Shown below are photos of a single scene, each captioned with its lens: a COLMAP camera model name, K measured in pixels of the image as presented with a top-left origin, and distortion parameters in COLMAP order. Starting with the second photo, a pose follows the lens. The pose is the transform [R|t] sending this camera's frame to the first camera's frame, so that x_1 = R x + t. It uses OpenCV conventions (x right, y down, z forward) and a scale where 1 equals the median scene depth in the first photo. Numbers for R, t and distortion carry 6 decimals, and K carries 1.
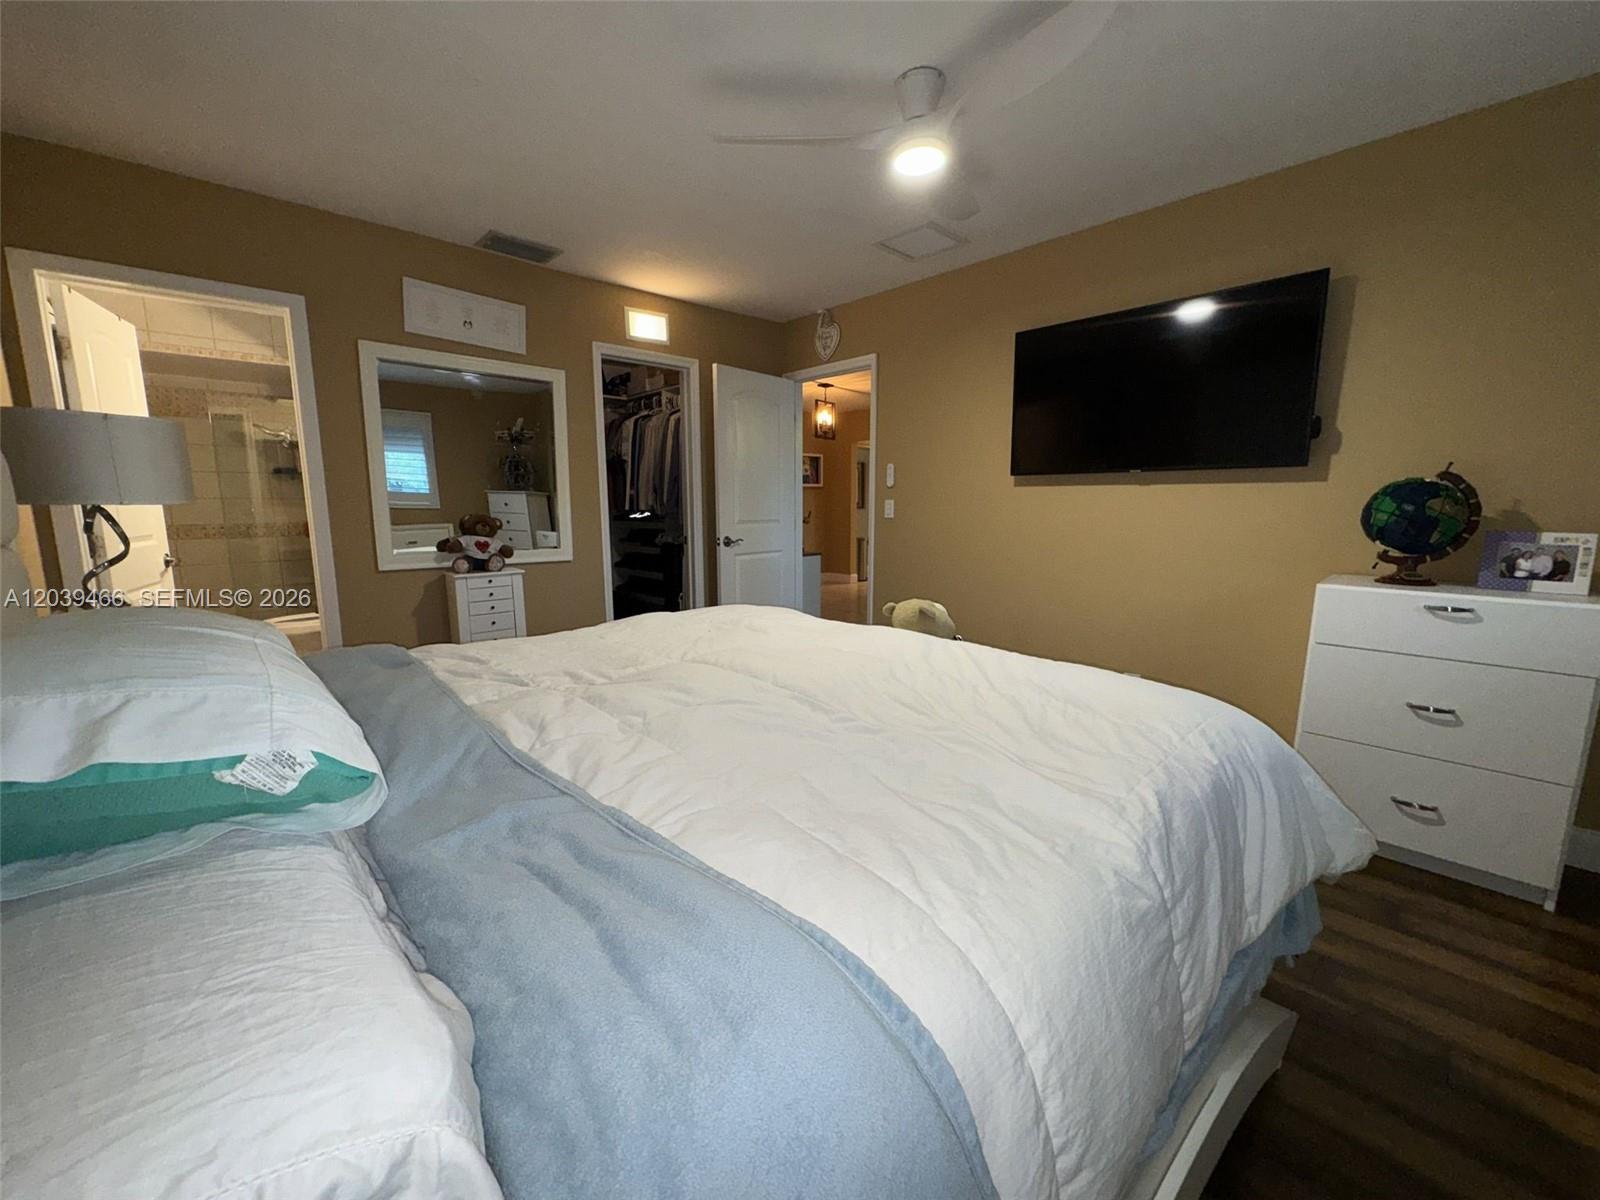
lens RADIAL K [[636.6, 0, 793.7], [0, 636.6, 599.1], [0, 0, 1]] dist [-0.004376, 0.001340]
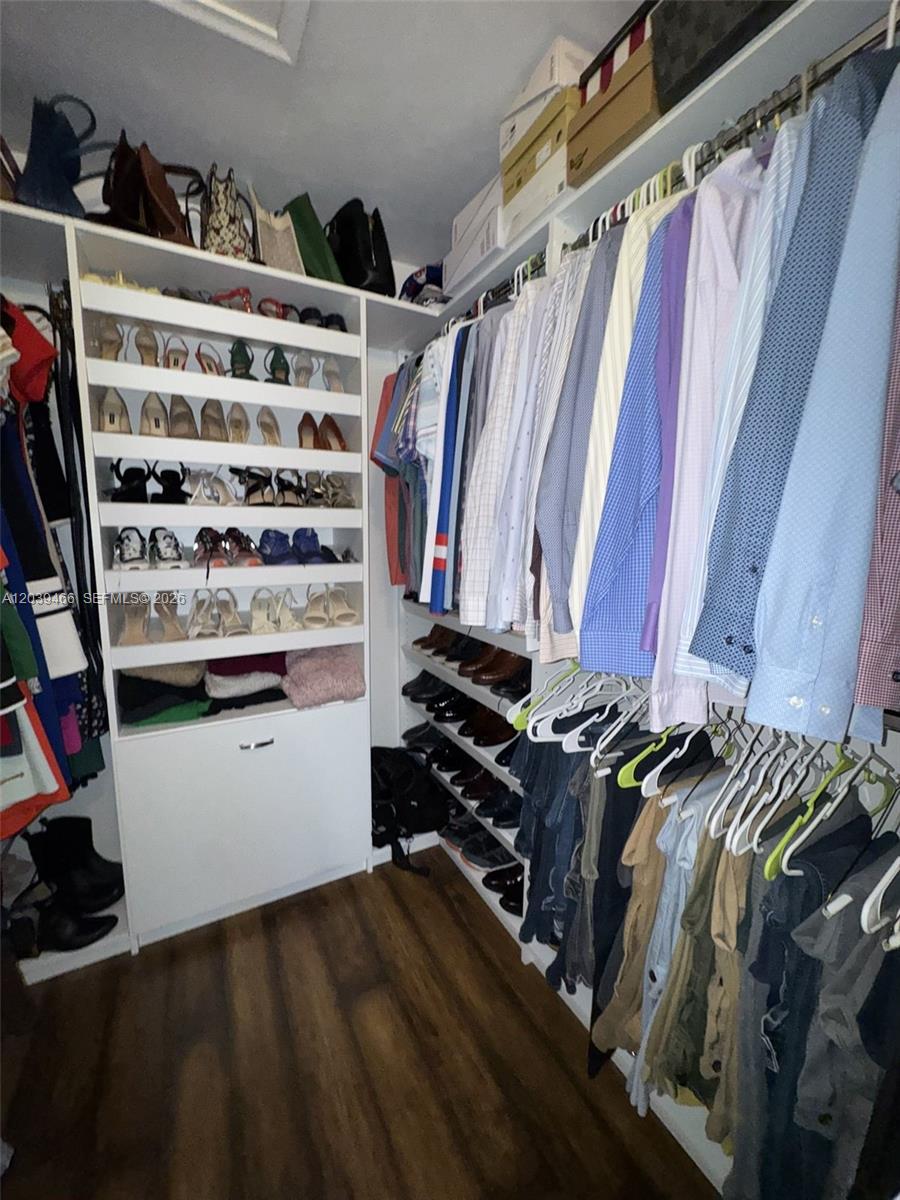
lens RADIAL K [[477.5, 0, 452.0], [0, 477.5, 598.2], [0, 0, 1]] dist [-0.004376, 0.001340]
pose [[0.971039, 0.040932, -0.235390, -0.187507], [-0.043084, 0.999063, -0.004004, -0.143524], [0.235006, 0.014030, 0.971893, 0.754781]]
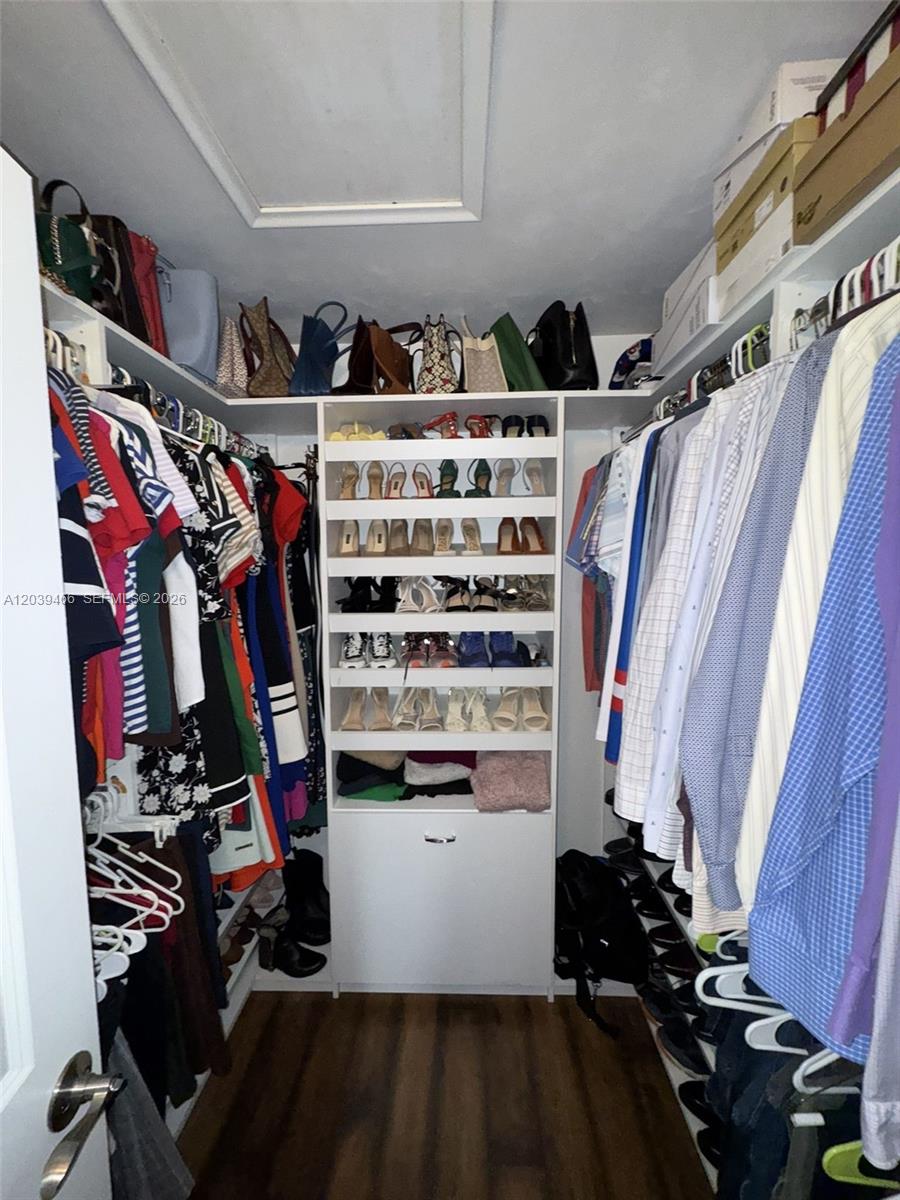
lens RADIAL K [[477.5, 0, 446.4], [0, 477.5, 603.5], [0, 0, 1]] dist [-0.004376, 0.001340]
pose [[0.717350, 0.055826, -0.694473, -0.163287], [-0.096987, 0.995081, -0.020191, -0.193450], [0.689930, 0.081839, 0.719235, 0.784353]]
